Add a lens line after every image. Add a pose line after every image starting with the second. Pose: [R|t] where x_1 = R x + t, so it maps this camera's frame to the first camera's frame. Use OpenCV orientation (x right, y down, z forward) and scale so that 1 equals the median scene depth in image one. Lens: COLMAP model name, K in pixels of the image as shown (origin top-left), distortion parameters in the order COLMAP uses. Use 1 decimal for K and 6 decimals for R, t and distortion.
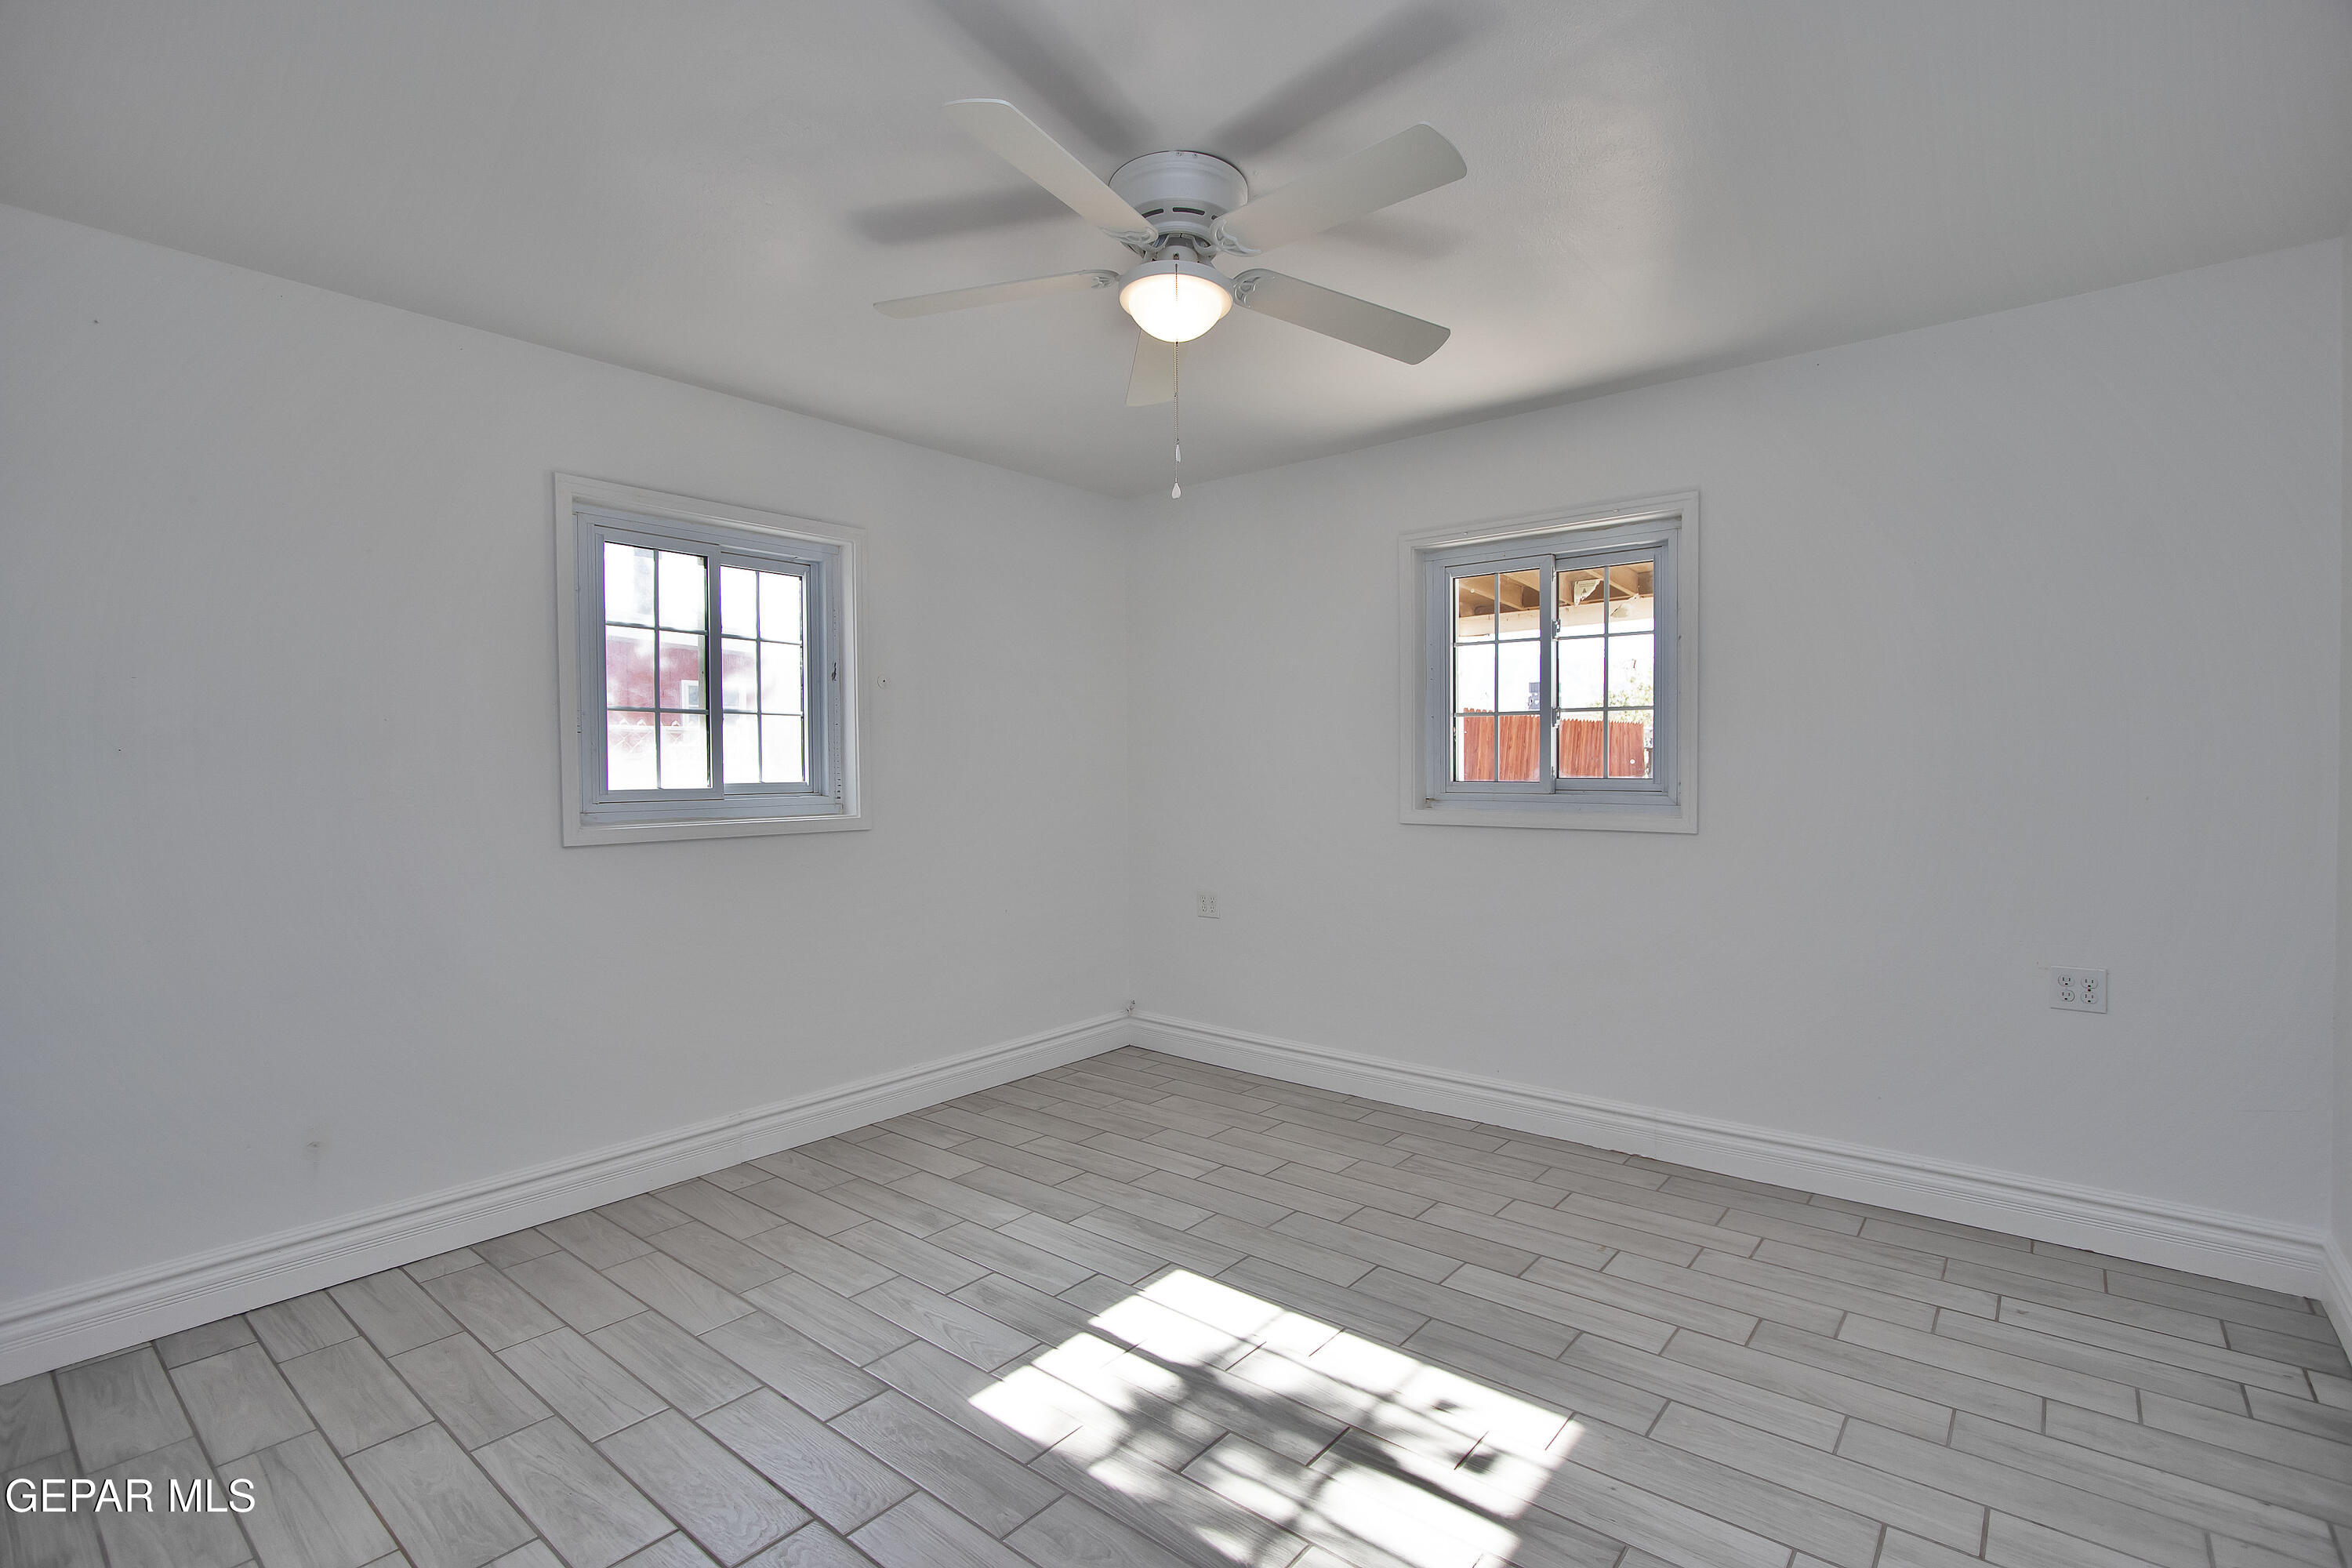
lens RADIAL K [[1084.8, 0, 1173.4], [0, 1084.8, 788.9], [0, 0, 1]] dist [-0.015045, 0.001911]
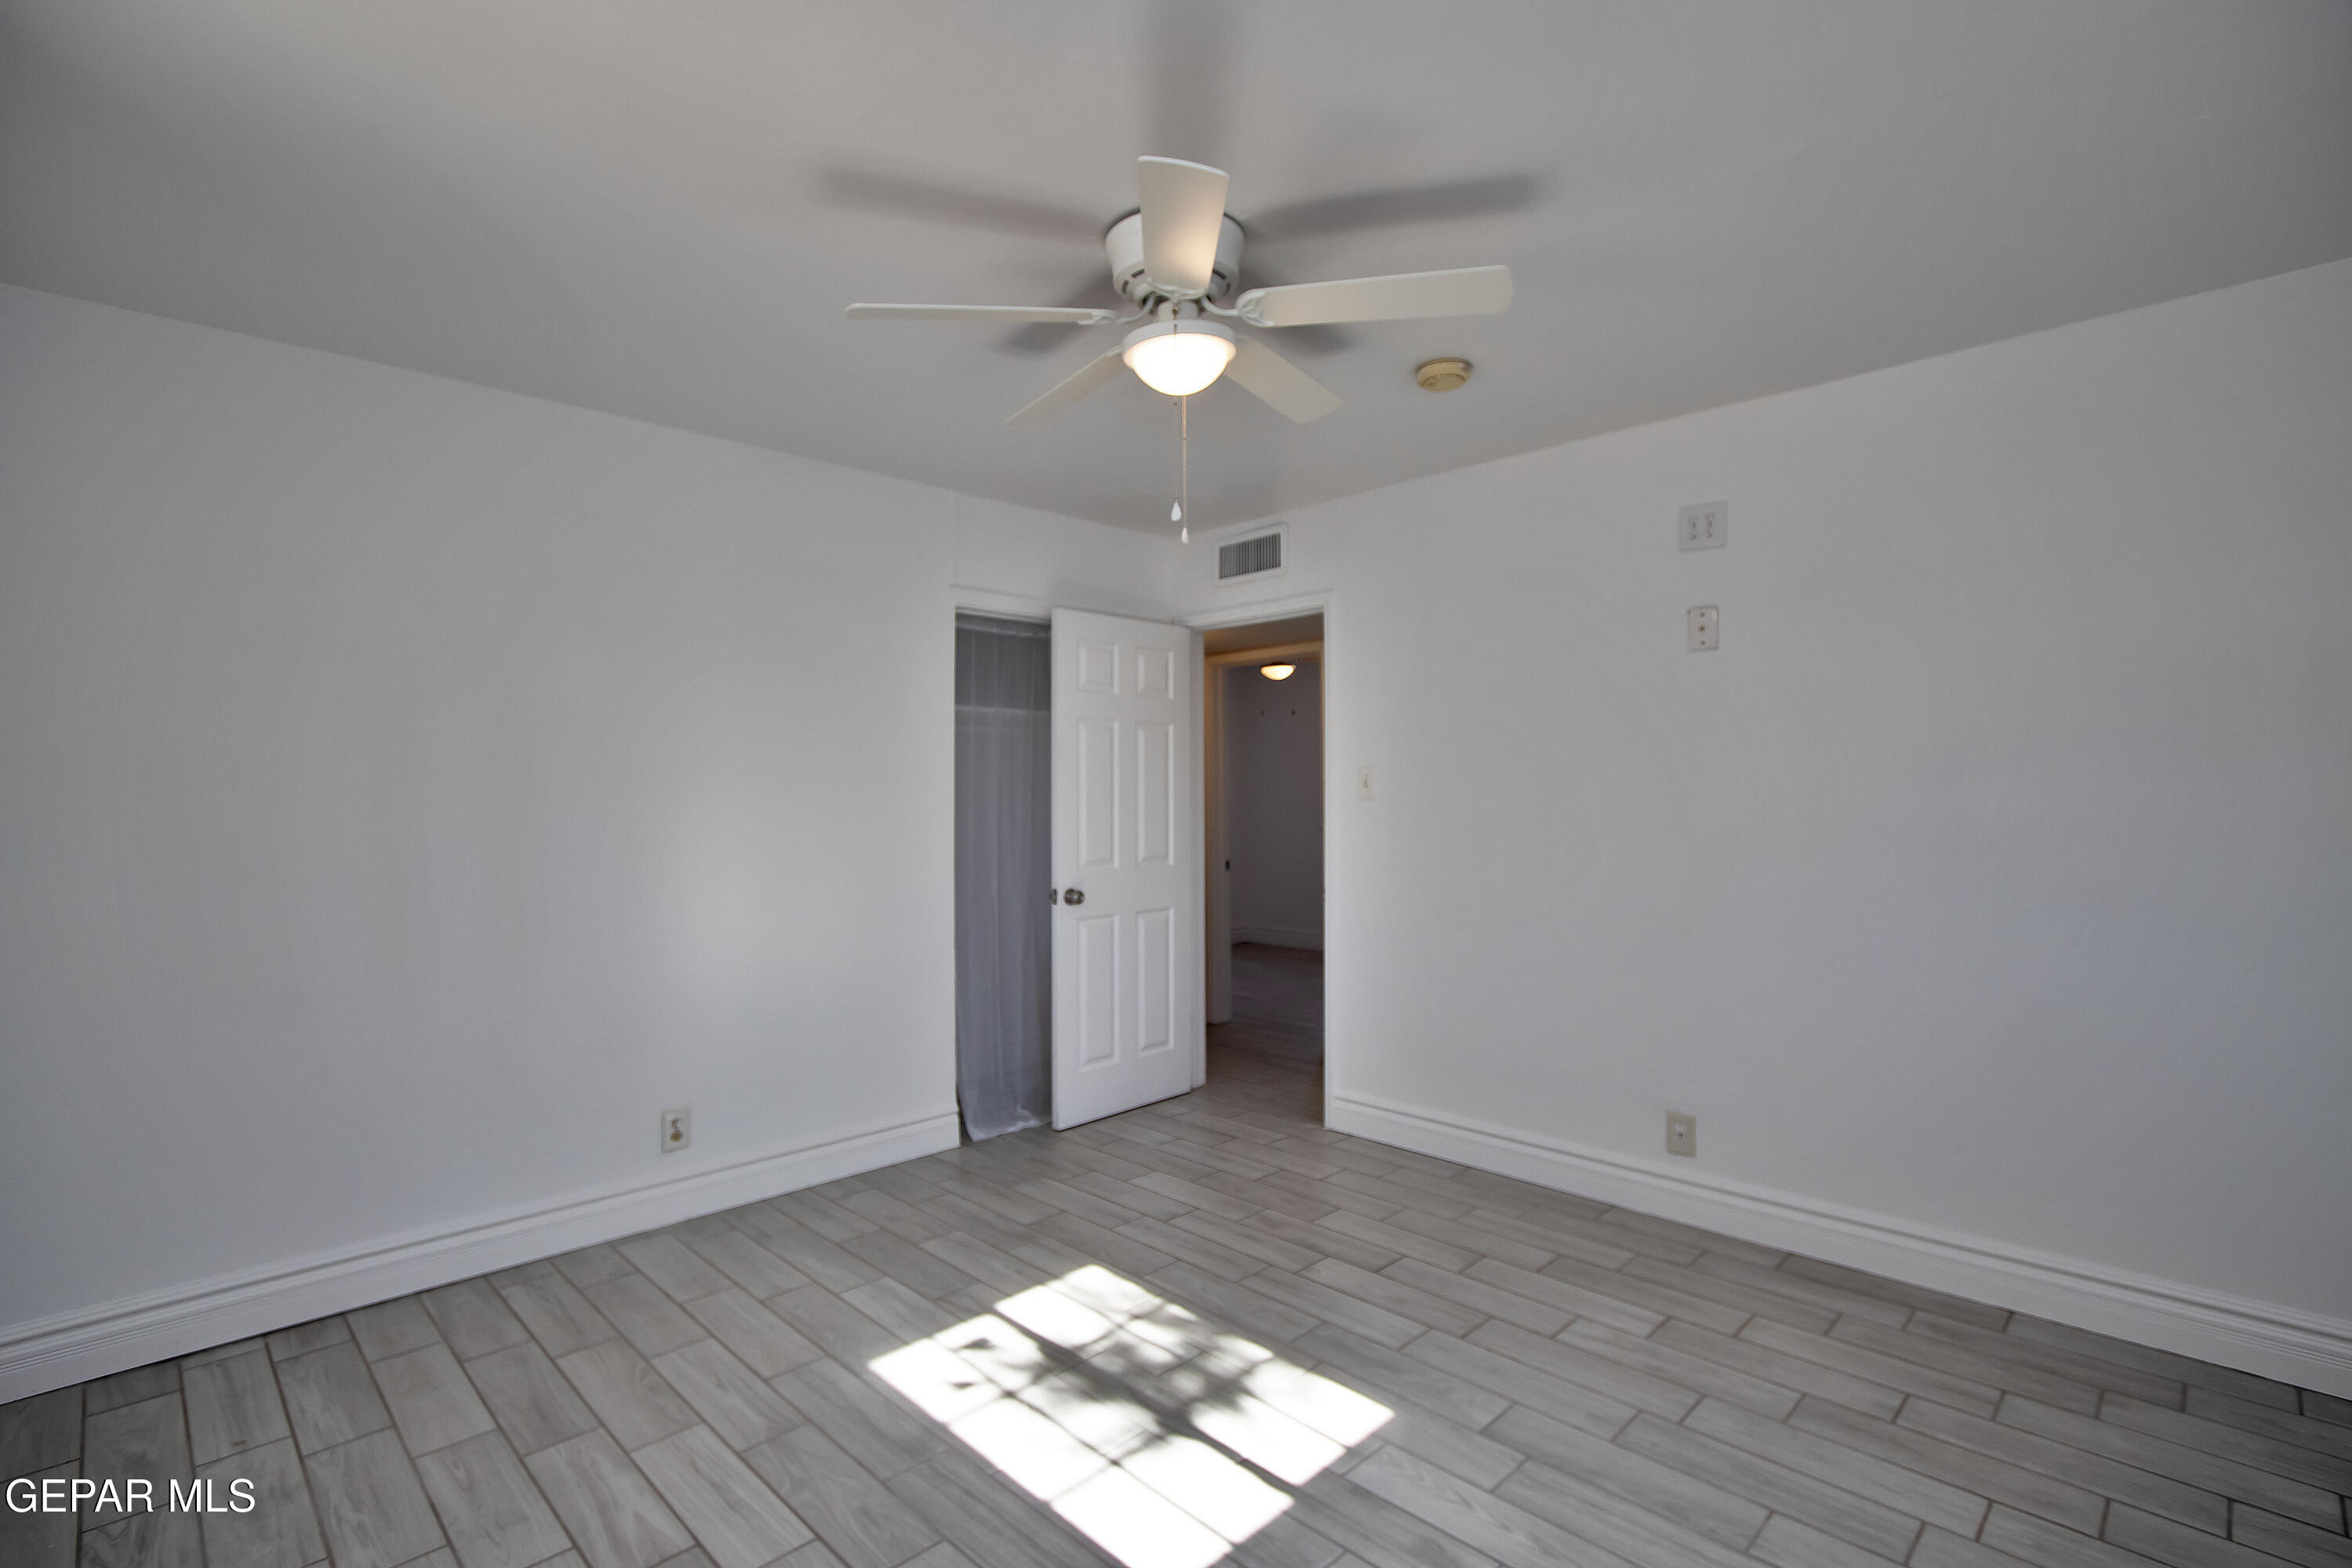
lens RADIAL K [[1084.8, 0, 1173.4], [0, 1084.8, 788.9], [0, 0, 1]] dist [-0.015045, 0.001911]
pose [[-0.995239, 0.012251, 0.096690, -0.085430], [0.013859, 0.999776, 0.015977, -0.069155], [-0.096472, 0.017241, -0.995186, 2.099376]]
